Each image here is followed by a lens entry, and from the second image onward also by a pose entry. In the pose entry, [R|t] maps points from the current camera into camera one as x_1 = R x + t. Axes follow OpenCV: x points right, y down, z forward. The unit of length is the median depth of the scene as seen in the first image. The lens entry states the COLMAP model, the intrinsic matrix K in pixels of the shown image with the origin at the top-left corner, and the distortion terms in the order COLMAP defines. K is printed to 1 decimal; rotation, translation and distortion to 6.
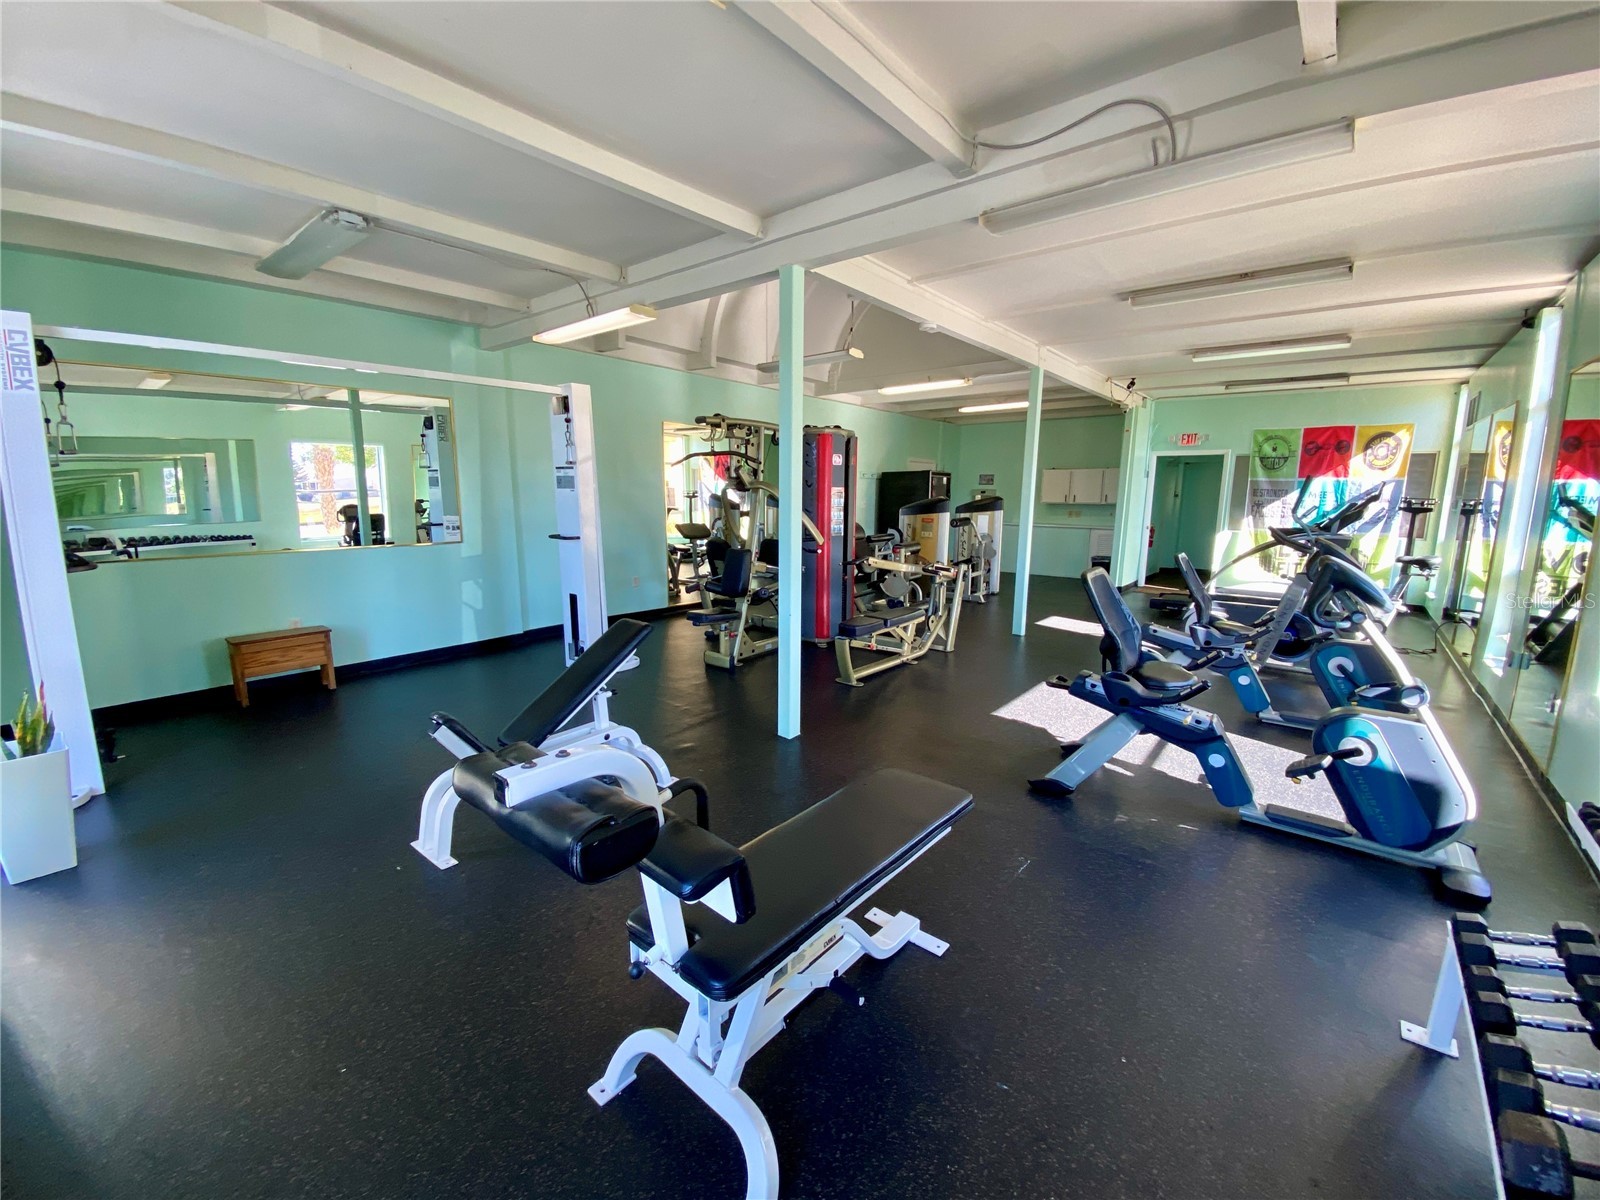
lens RADIAL K [[655.5, 0, 795.4], [0, 655.5, 591.2], [0, 0, 1]] dist [0.002624, 0.000052]
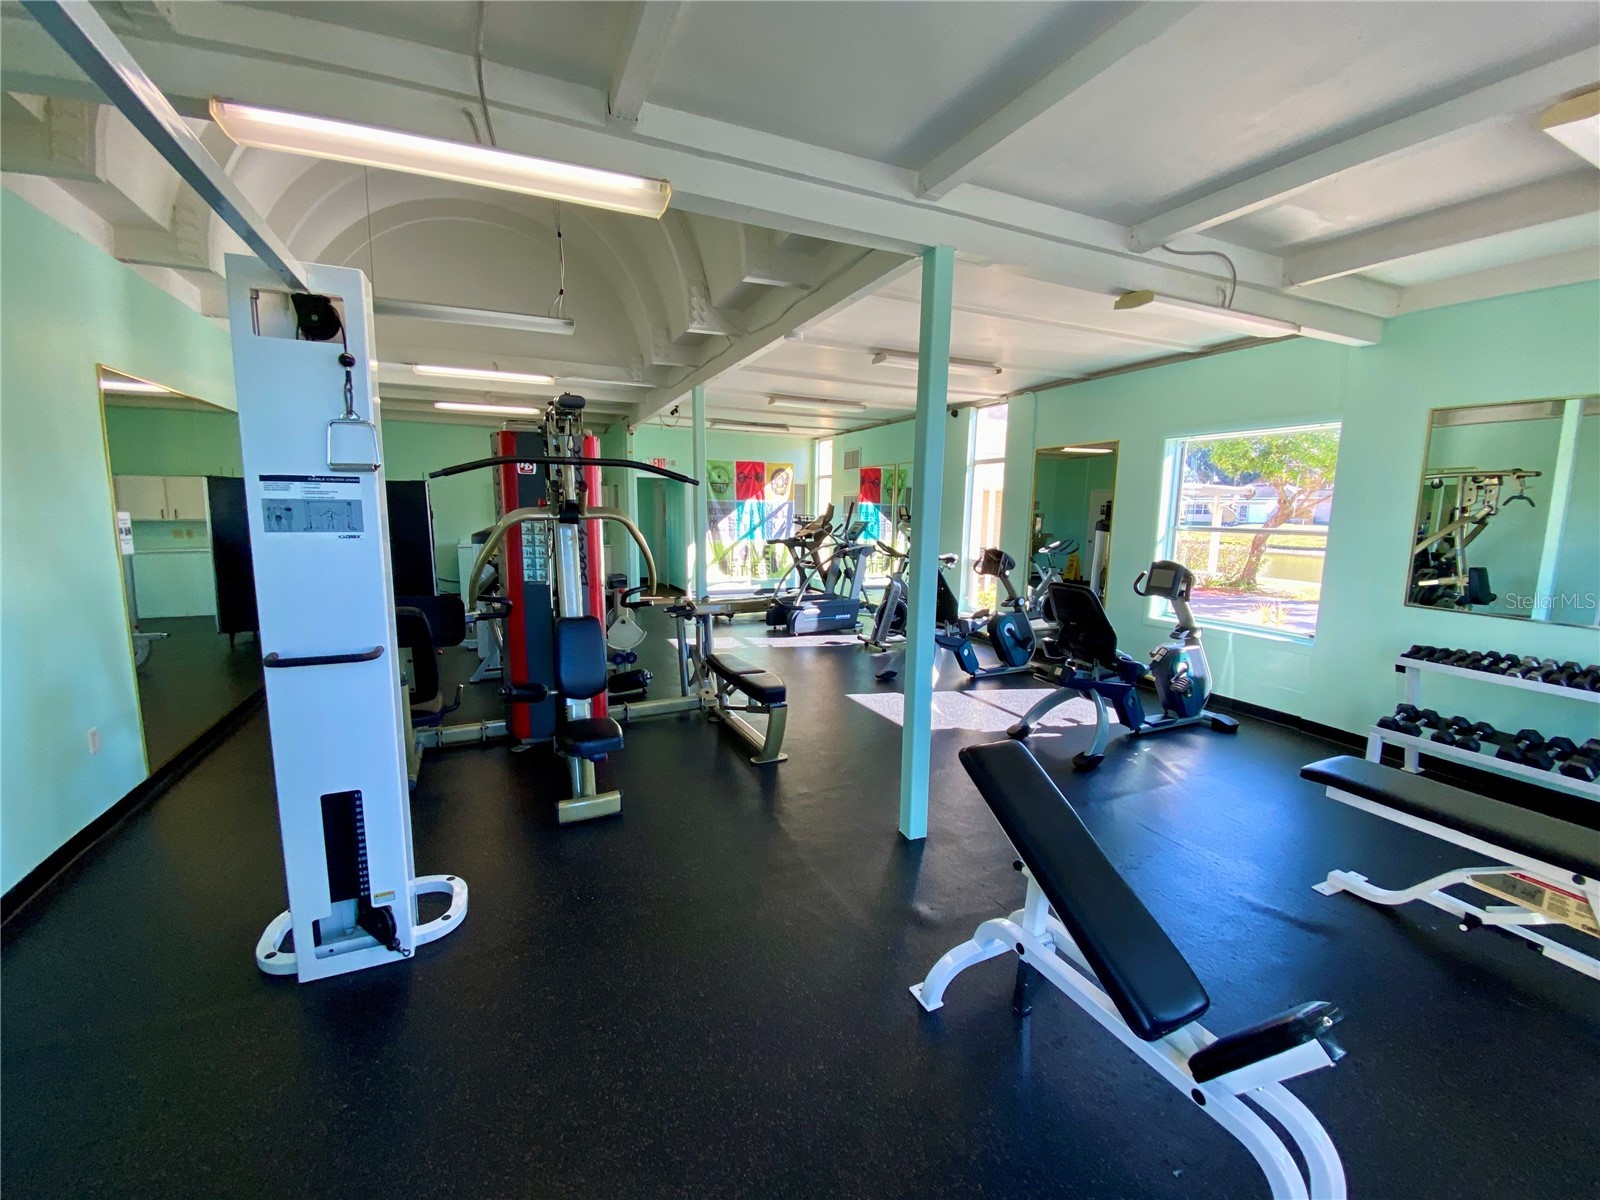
lens RADIAL K [[655.5, 0, 795.3], [0, 655.5, 598.2], [0, 0, 1]] dist [0.002624, 0.000052]
pose [[0.420097, -0.130785, 0.898006, -0.380165], [0.138265, 0.987232, 0.079098, -0.071450], [-0.896884, 0.090934, 0.432816, 0.377397]]
